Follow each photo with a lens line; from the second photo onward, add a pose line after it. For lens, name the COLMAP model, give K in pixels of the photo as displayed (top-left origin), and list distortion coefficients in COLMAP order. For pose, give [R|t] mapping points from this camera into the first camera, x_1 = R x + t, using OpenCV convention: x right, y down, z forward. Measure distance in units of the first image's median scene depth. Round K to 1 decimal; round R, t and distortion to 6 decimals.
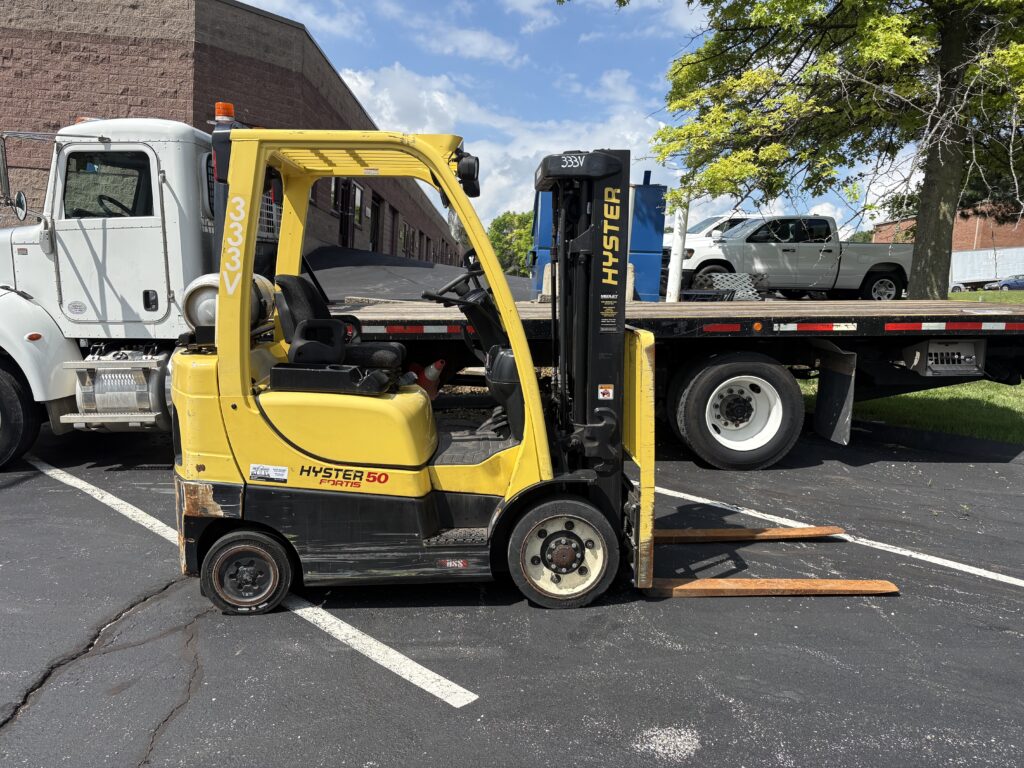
lens RADIAL K [[767.3, 0, 512.0], [0, 767.3, 384.0], [0, 0, 1]] dist [0.007084, -0.006280]
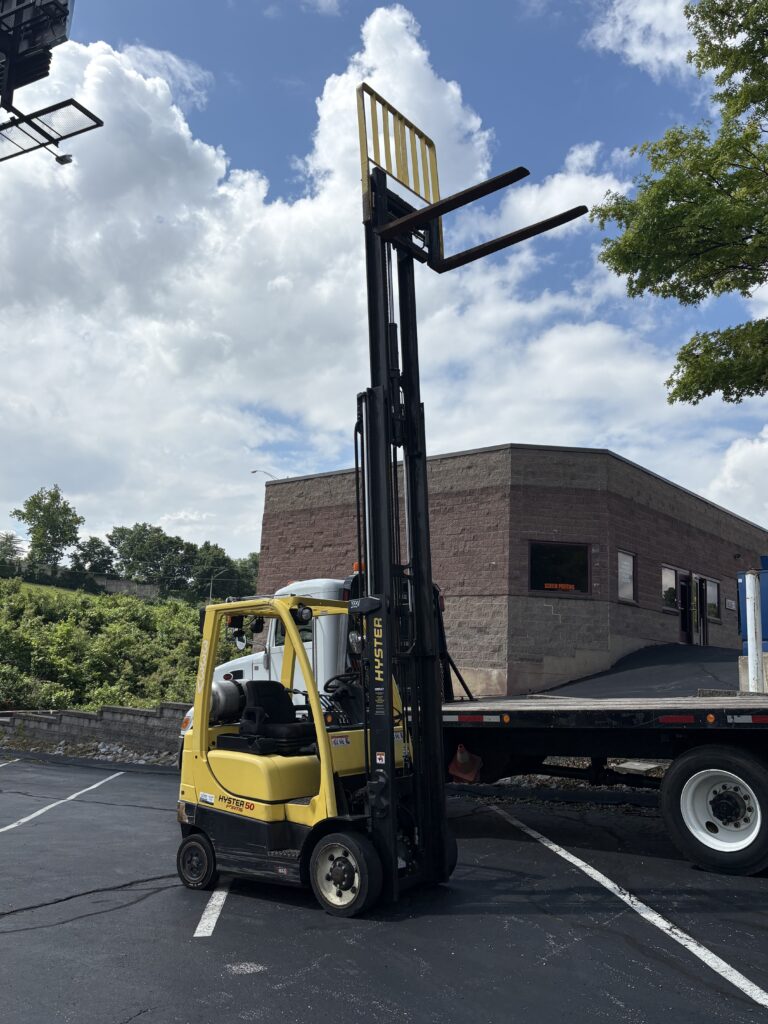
lens RADIAL K [[818.2, 0, 385.2], [0, 818.2, 497.7], [0, 0, 1]] dist [0.105127, -0.259945]
pose [[0.758875, -0.165282, -0.629914, 0.689182], [-0.062540, 0.944291, -0.323114, 0.028807], [0.648227, 0.284597, 0.706262, -0.132535]]
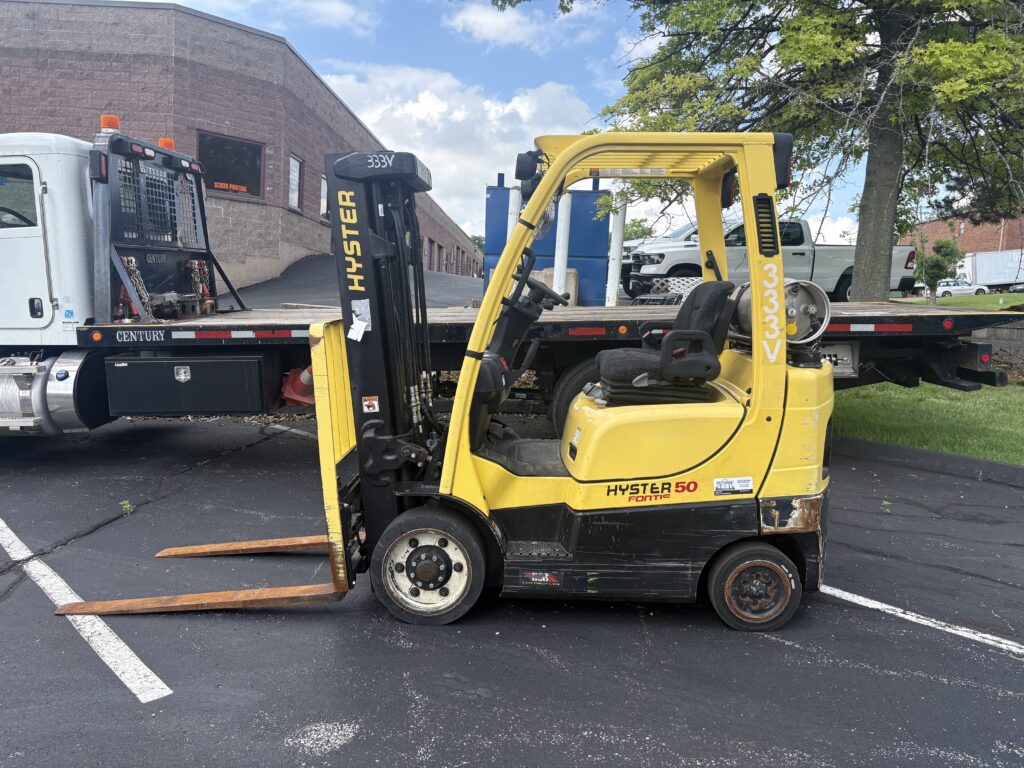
lens RADIAL K [[760.8, 0, 512.0], [0, 760.8, 384.0], [0, 0, 1]] dist [0.010183, -0.005272]
pose [[0.999295, -0.003876, -0.037352, 0.199534], [0.003609, 0.999967, -0.007234, 0.002829], [0.037378, 0.007094, 0.999276, 0.000435]]
